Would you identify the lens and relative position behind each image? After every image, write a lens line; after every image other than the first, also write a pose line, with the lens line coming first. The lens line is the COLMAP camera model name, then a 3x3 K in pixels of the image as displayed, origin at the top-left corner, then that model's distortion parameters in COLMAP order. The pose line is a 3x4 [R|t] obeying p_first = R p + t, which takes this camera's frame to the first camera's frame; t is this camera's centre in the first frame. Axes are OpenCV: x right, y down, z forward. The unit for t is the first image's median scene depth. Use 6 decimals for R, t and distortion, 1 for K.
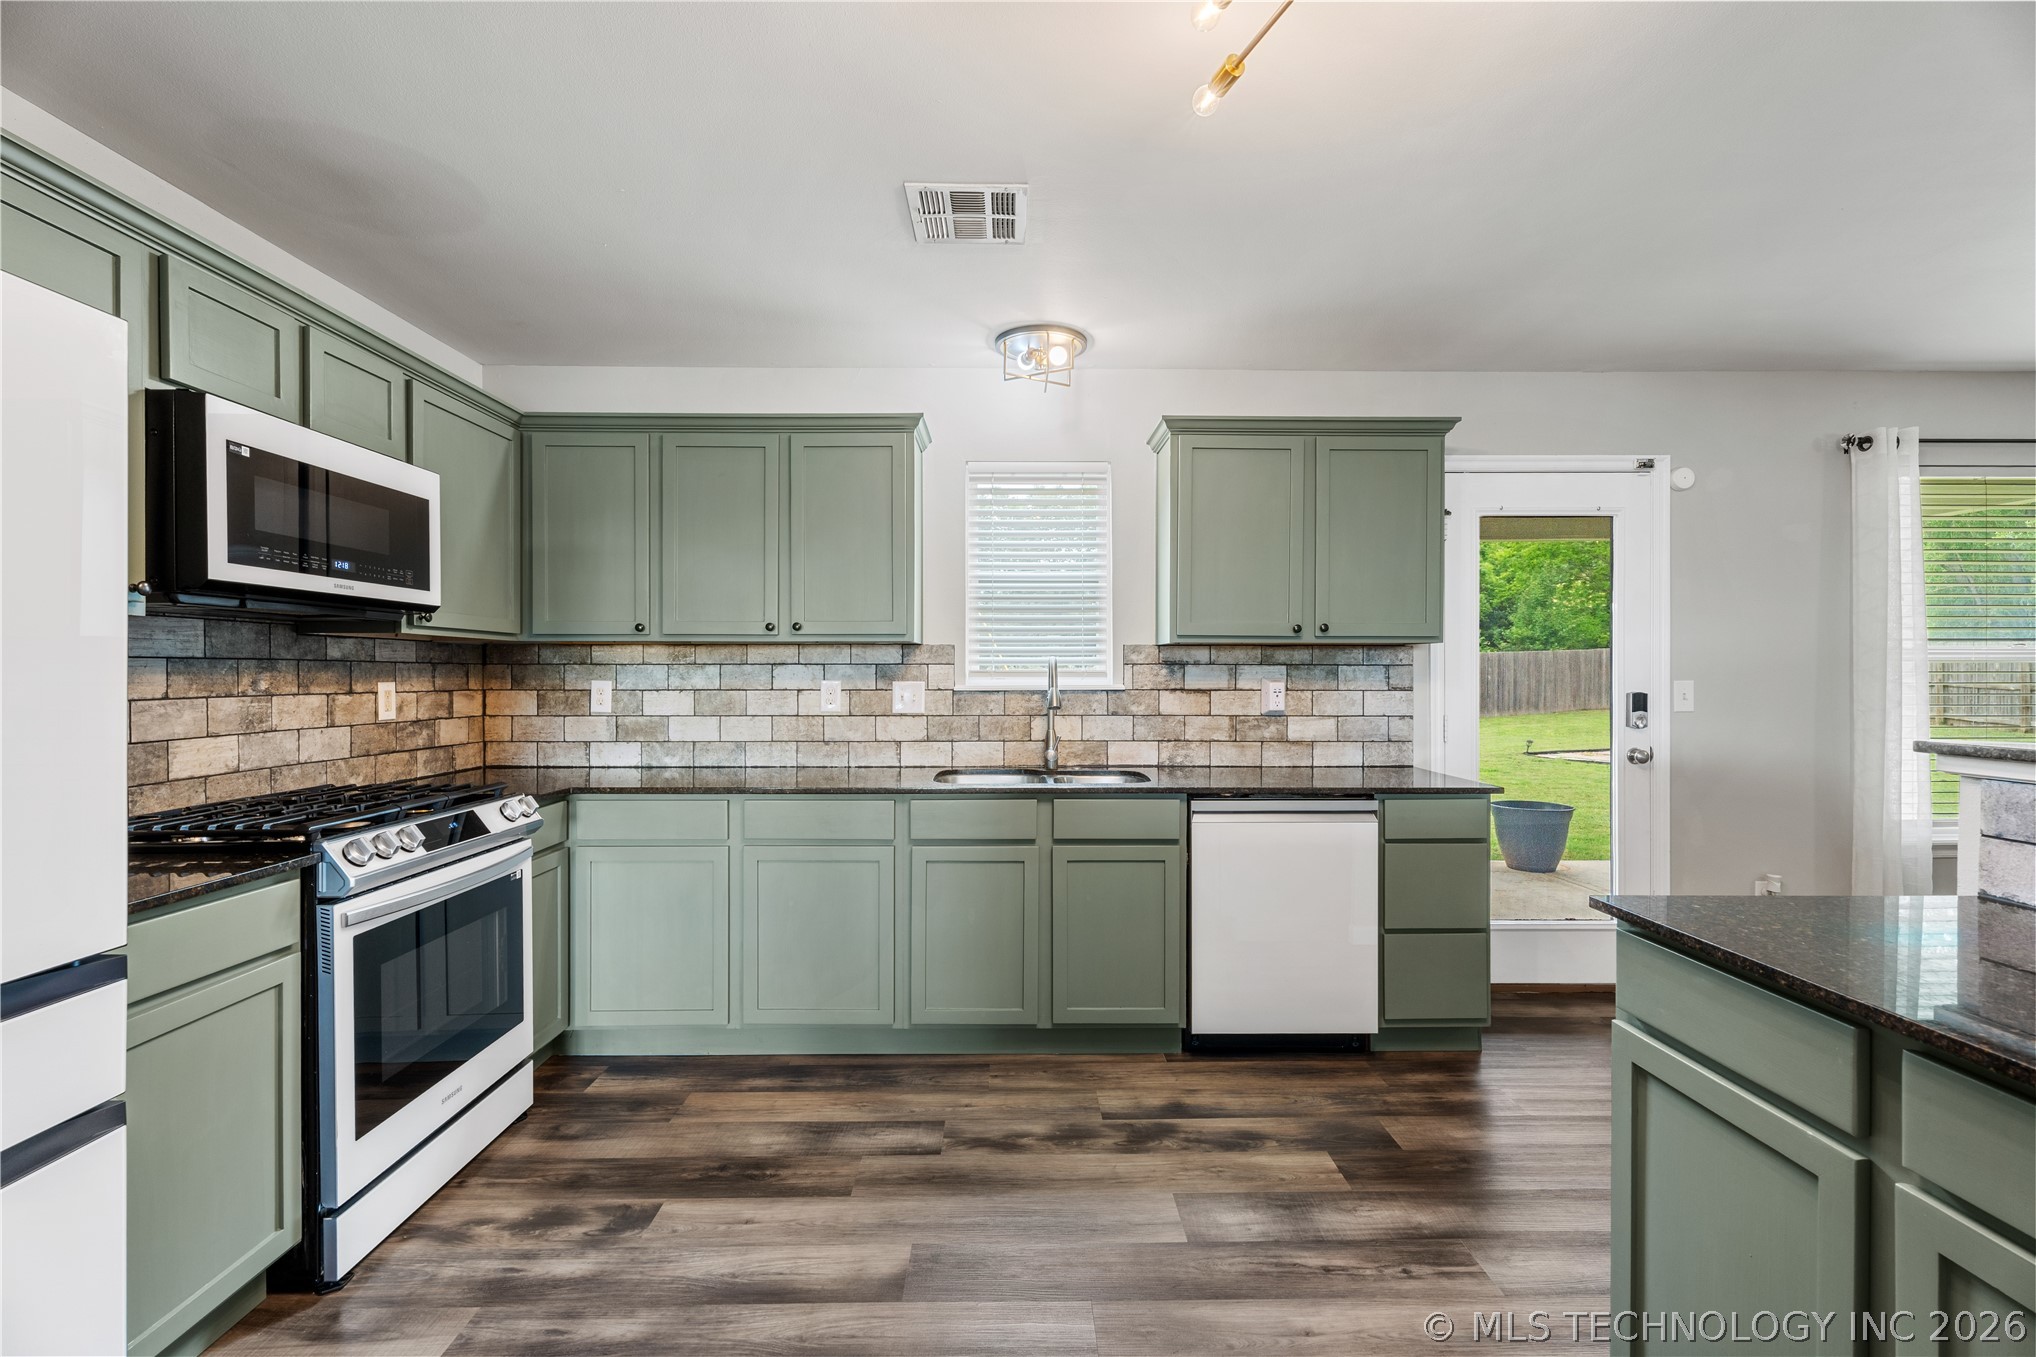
lens RADIAL K [[900.0, 0, 1018.0], [0, 900.0, 678.5], [0, 0, 1]] dist [0.000423, 0.000143]
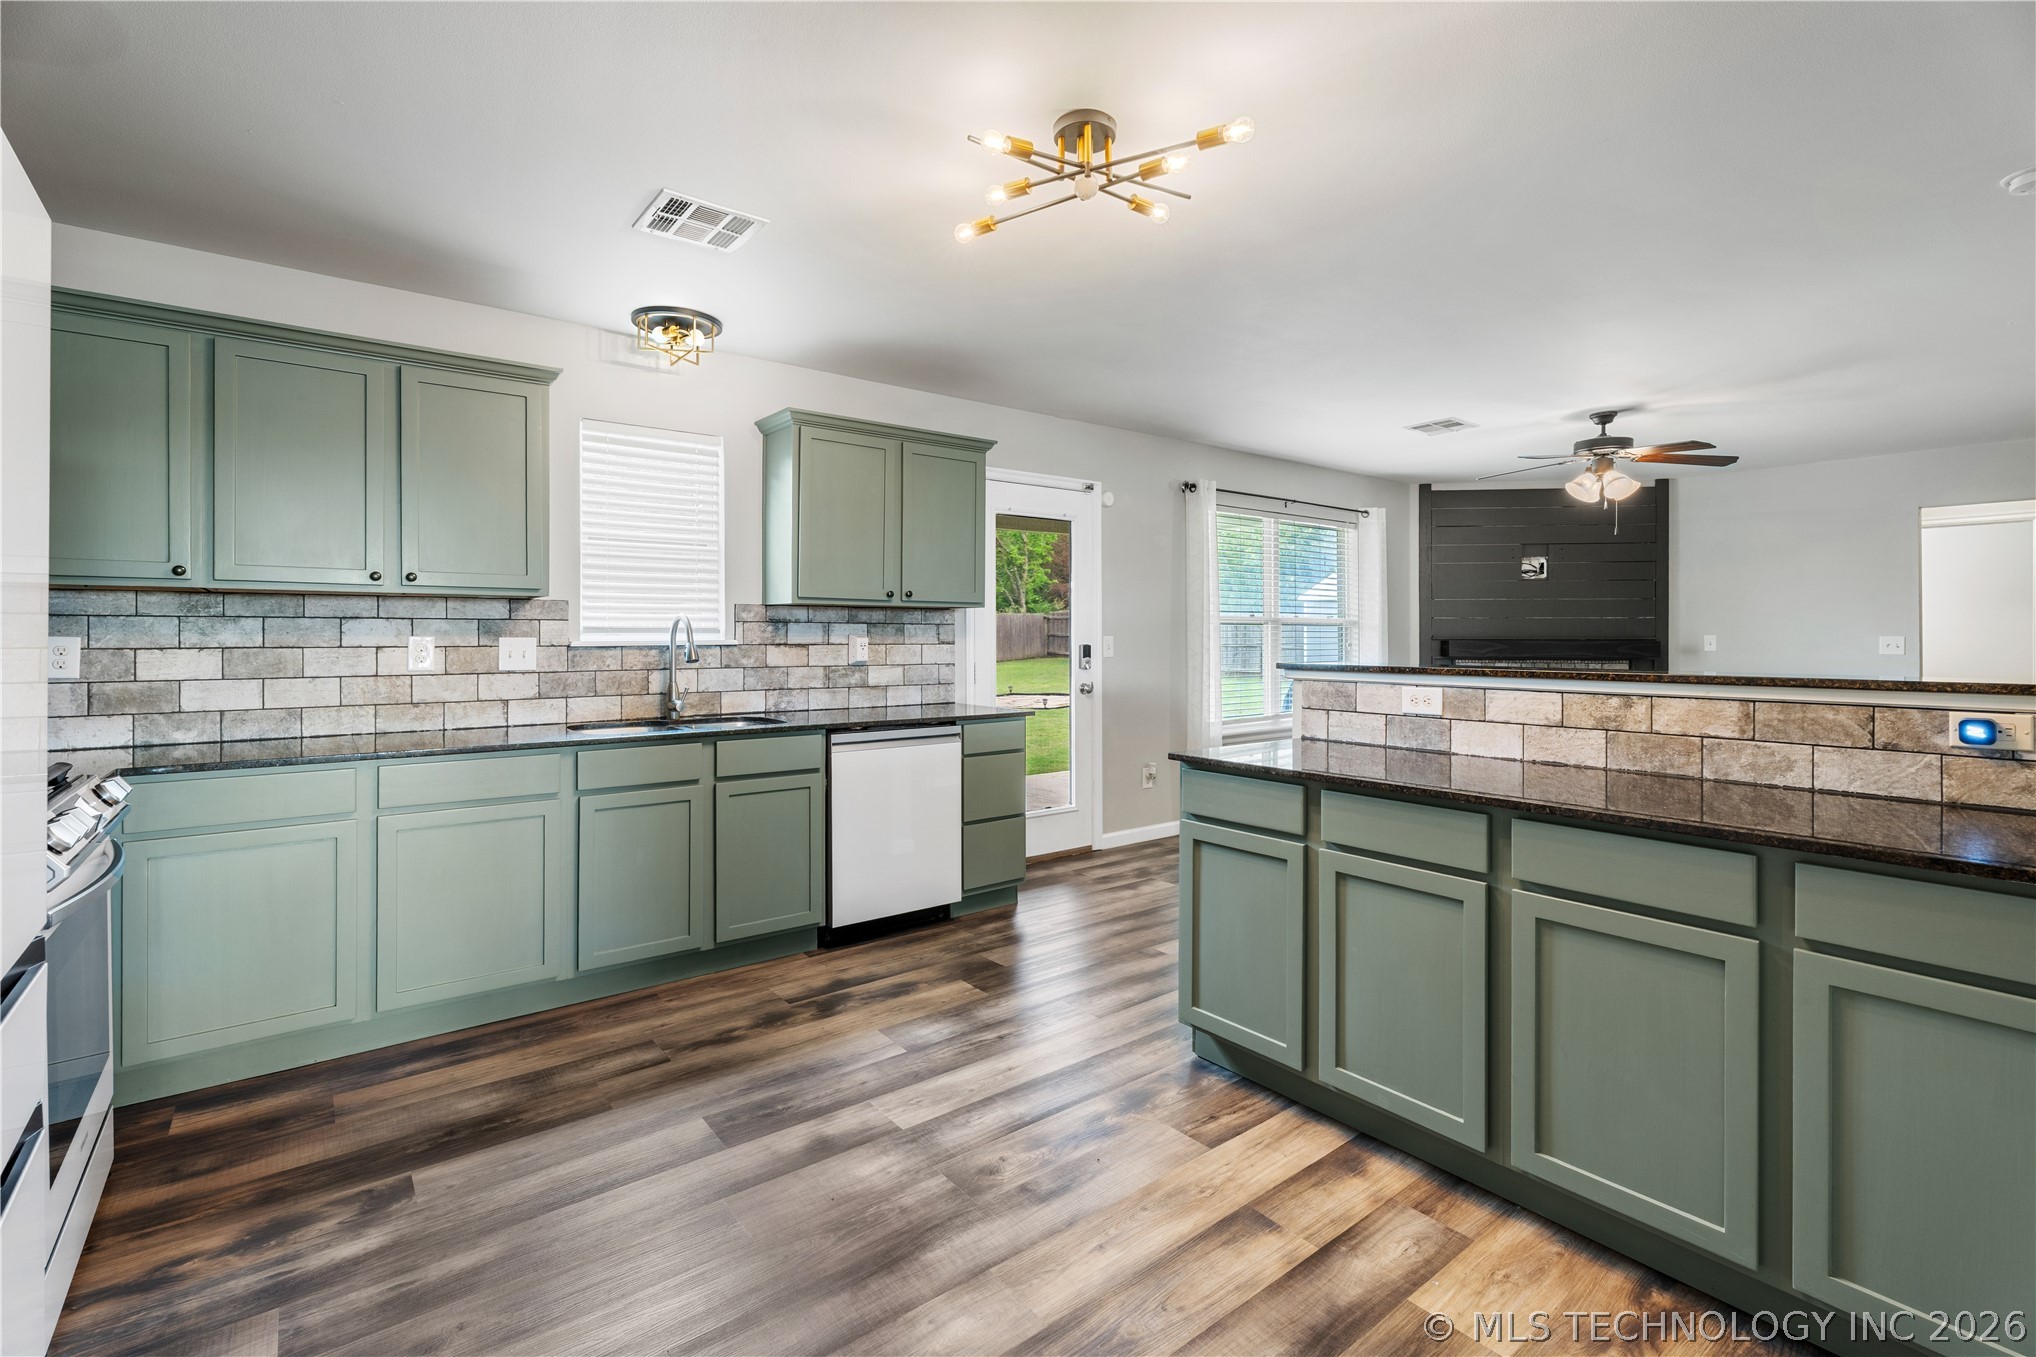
lens RADIAL K [[918.8, 0, 1022.7], [0, 918.8, 640.1], [0, 0, 1]] dist [-0.001259, -0.000381]
pose [[0.794489, -0.003006, 0.607271, -0.310513], [0.003553, 0.999994, 0.000301, 0.008473], [-0.607268, 0.001918, 0.794495, -0.118232]]
